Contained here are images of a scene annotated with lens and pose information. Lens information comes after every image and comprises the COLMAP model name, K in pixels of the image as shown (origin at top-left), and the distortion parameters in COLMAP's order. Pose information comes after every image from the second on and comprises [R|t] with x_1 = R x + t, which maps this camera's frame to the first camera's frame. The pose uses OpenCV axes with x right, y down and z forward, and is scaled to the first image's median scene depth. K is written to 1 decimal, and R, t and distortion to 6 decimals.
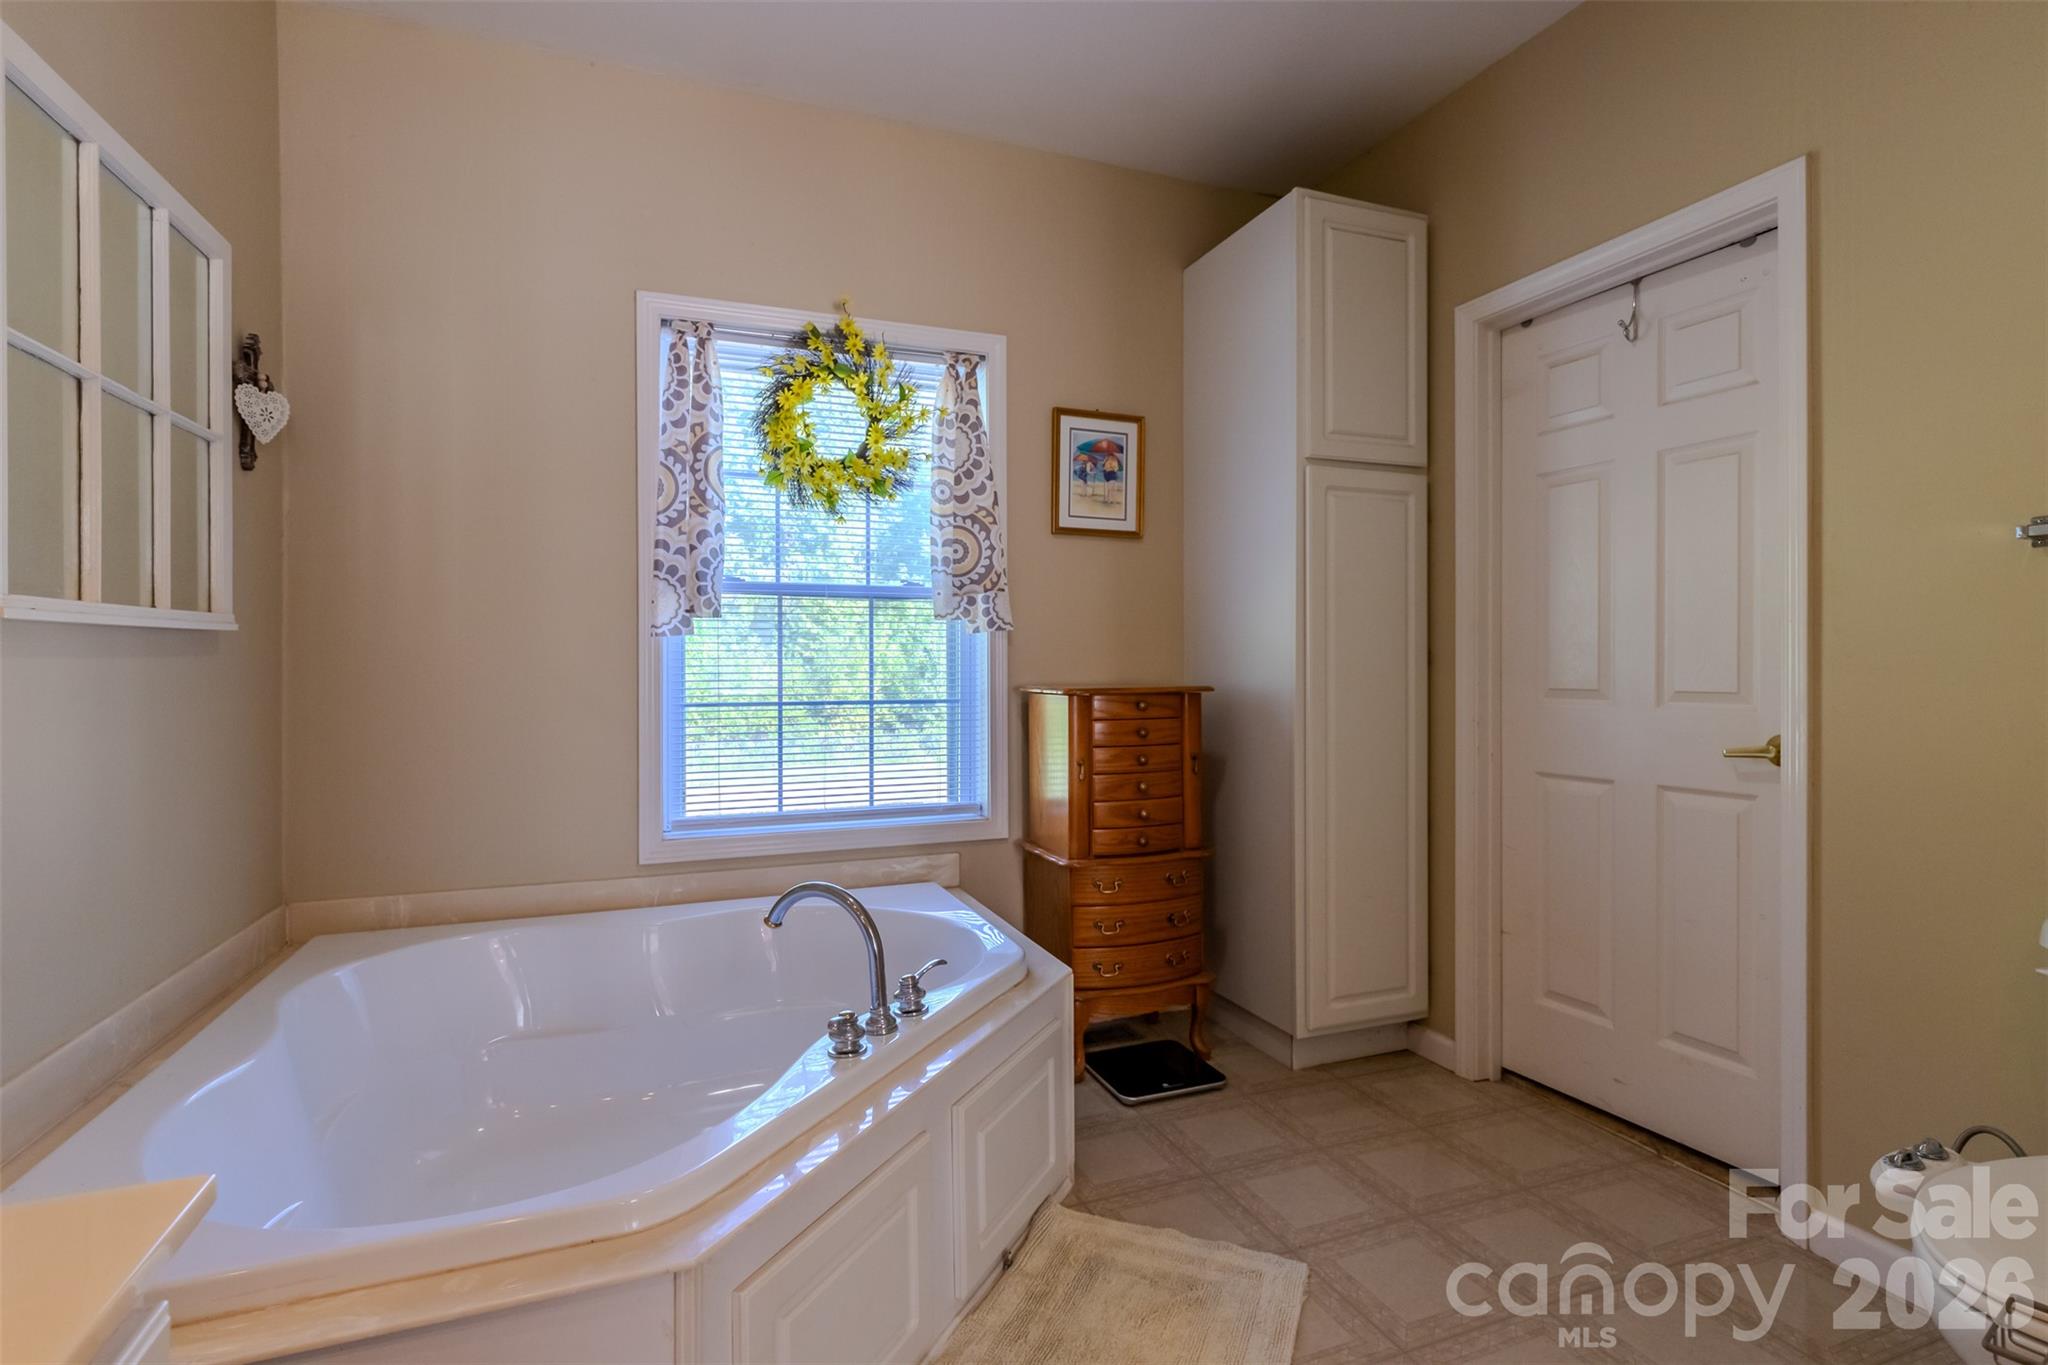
lens RADIAL K [[992.9, 0, 1035.0], [0, 992.9, 668.4], [0, 0, 1]] dist [0.000610, -0.000534]
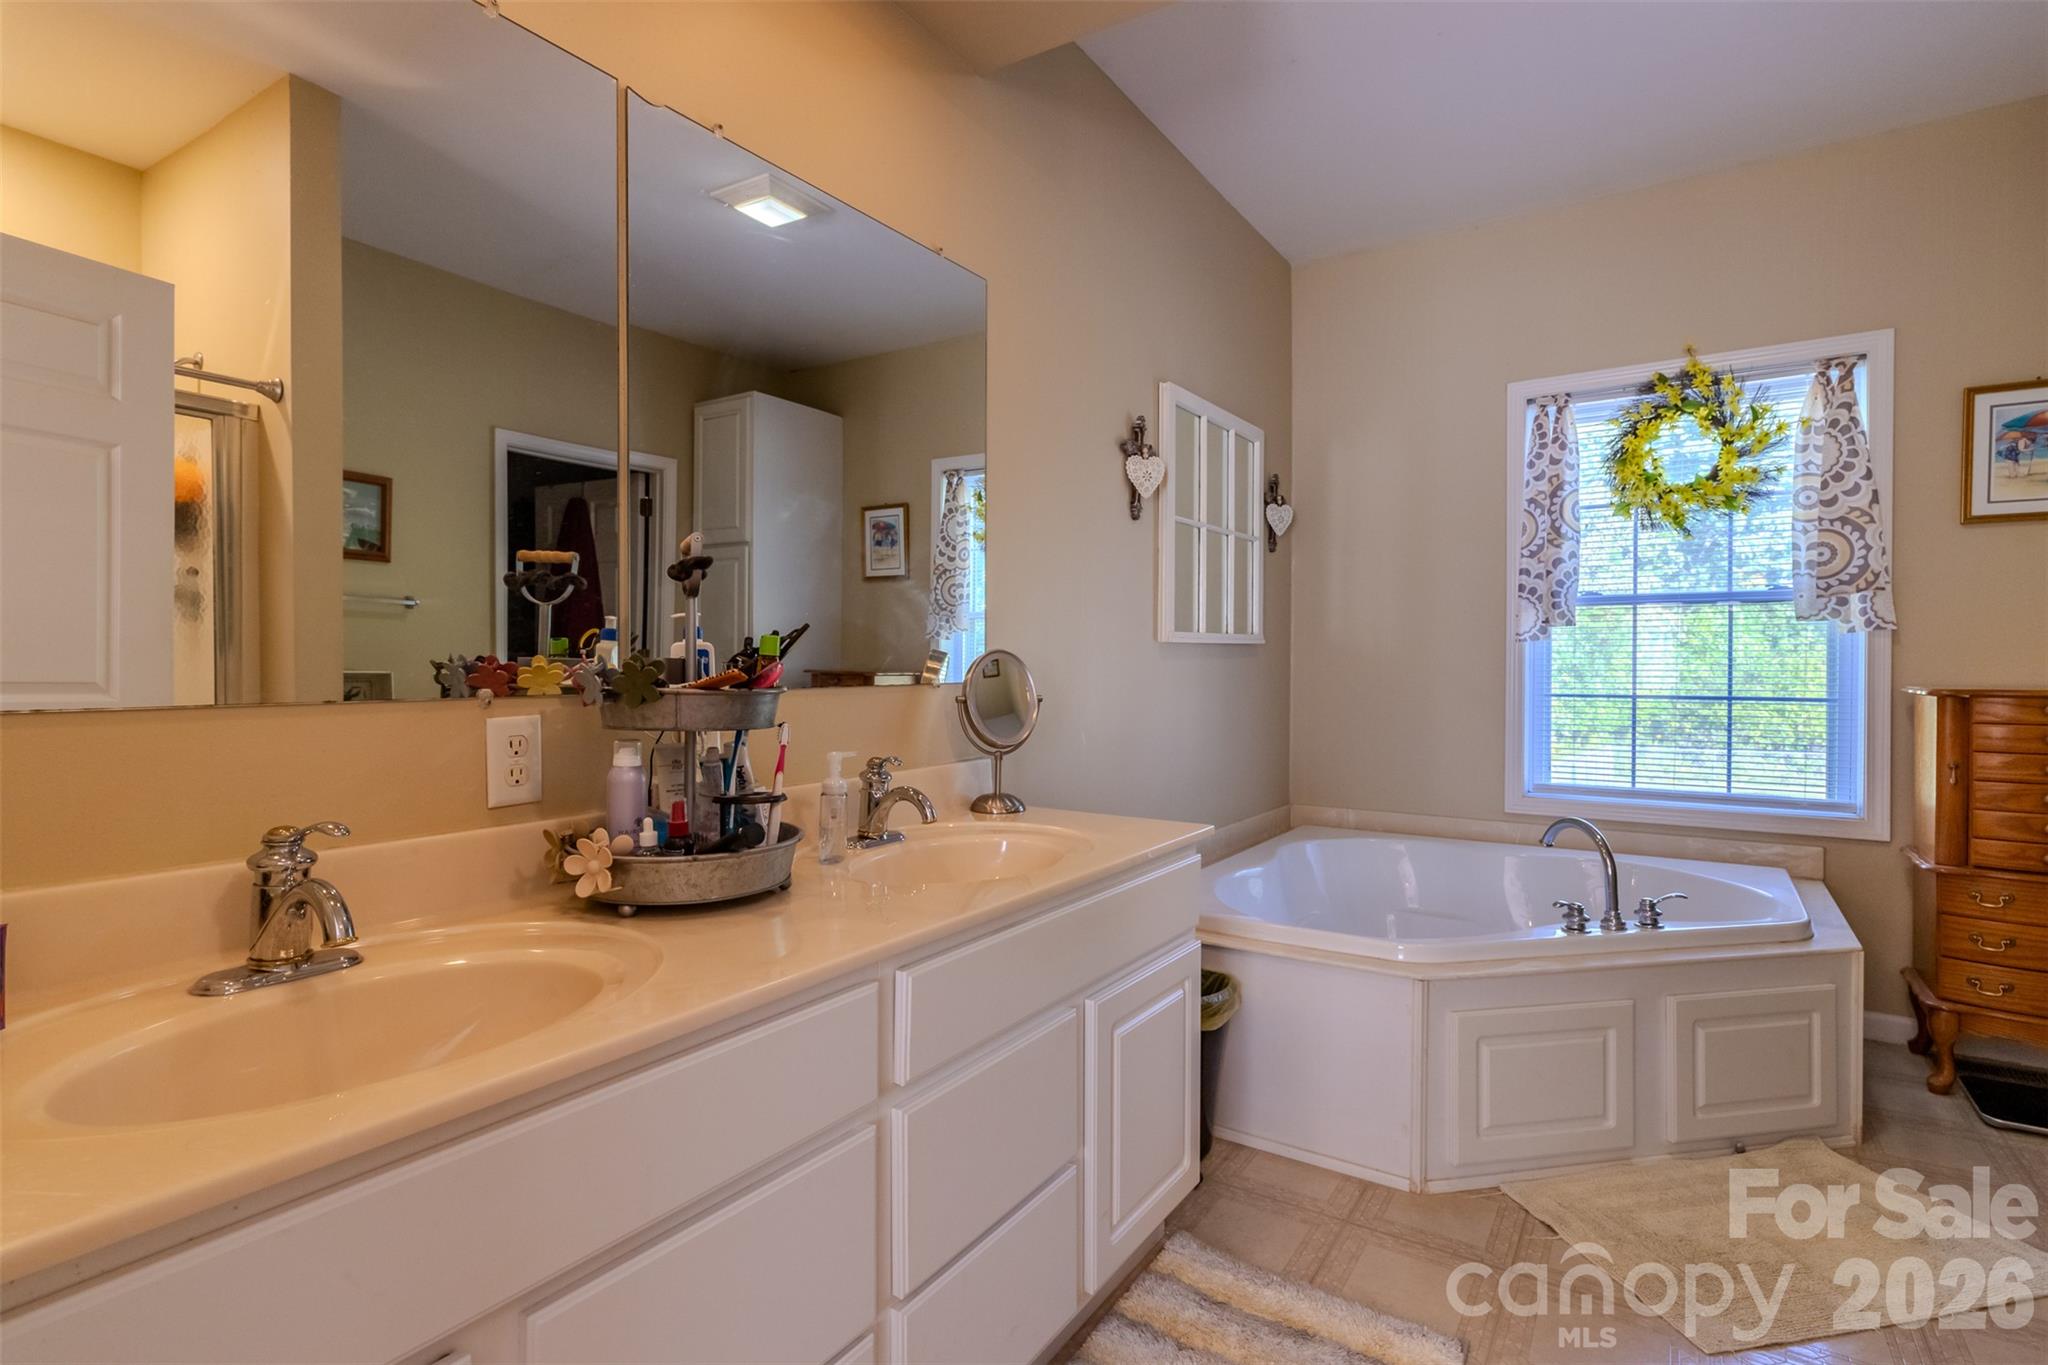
lens RADIAL K [[992.9, 0, 1027.4], [0, 992.9, 670.9], [0, 0, 1]] dist [0.000610, -0.000534]
pose [[0.576137, 0.009650, -0.817296, 0.304063], [-0.005118, 0.999953, 0.008199, -0.001047], [0.817337, -0.000541, 0.576159, -0.281332]]
